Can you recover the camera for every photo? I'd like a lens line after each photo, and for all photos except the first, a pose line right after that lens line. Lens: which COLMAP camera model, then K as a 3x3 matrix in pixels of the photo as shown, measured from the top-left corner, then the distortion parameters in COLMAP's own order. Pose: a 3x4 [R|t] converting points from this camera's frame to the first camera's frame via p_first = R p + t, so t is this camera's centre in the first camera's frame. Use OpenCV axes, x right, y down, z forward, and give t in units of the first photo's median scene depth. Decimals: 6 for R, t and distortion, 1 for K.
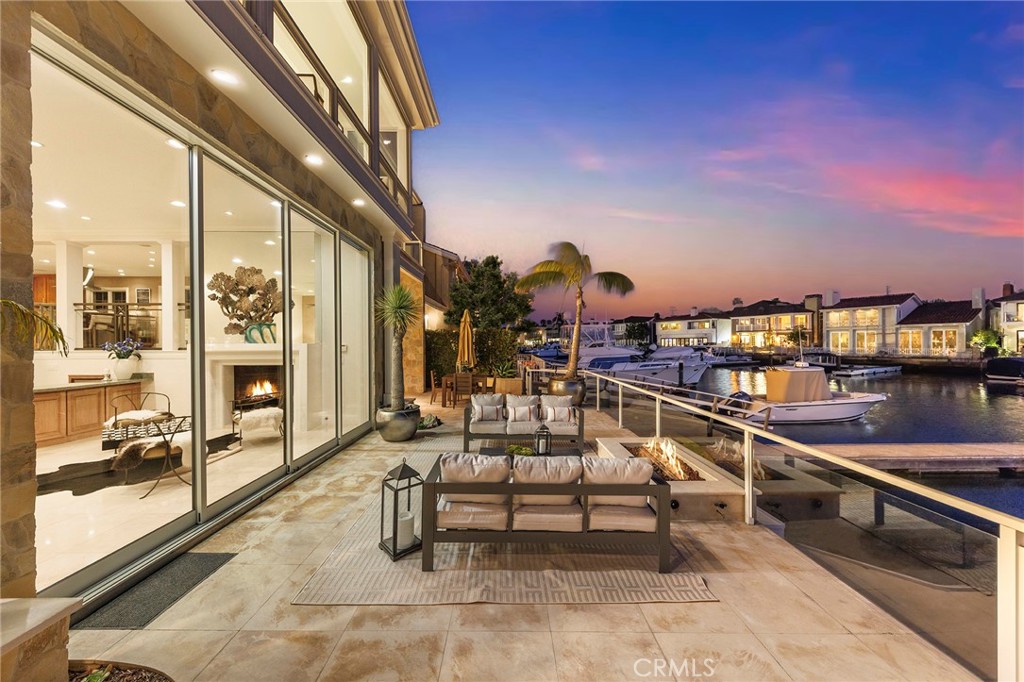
lens RADIAL K [[348.7, 0, 509.5], [0, 348.7, 342.6], [0, 0, 1]] dist [0.004870, -0.001186]
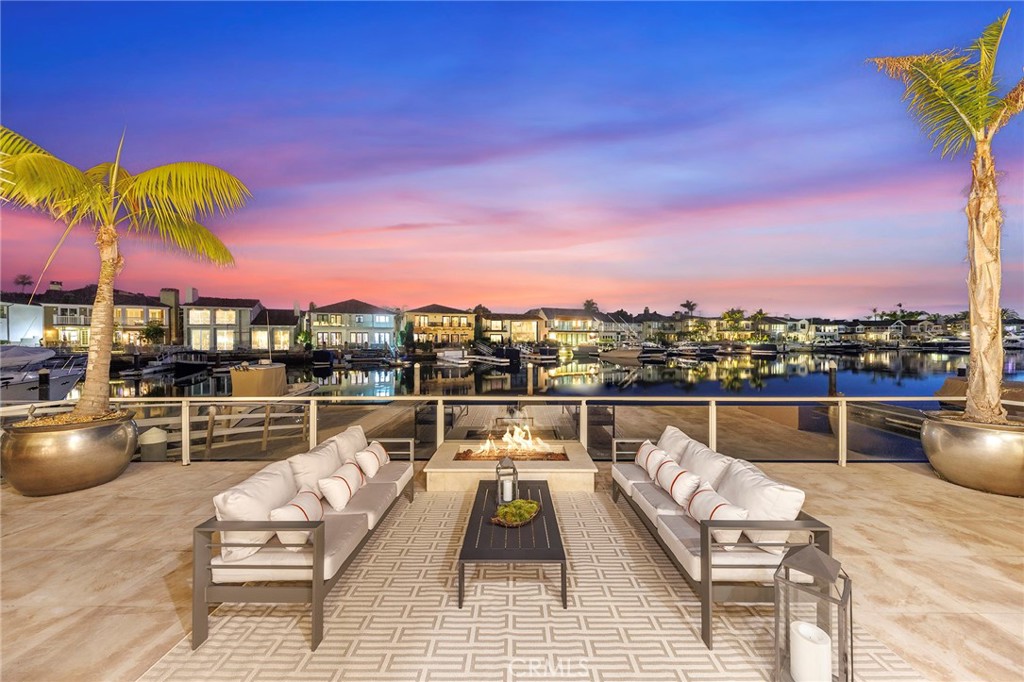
lens RADIAL K [[348.7, 0, 510.6], [0, 348.7, 338.4], [0, 0, 1]] dist [0.004870, -0.001186]
pose [[0.004337, 0.005605, 0.999975, -0.093501], [-0.000638, 0.999984, -0.005603, -0.000708], [-0.999990, -0.000614, 0.004341, 0.152689]]
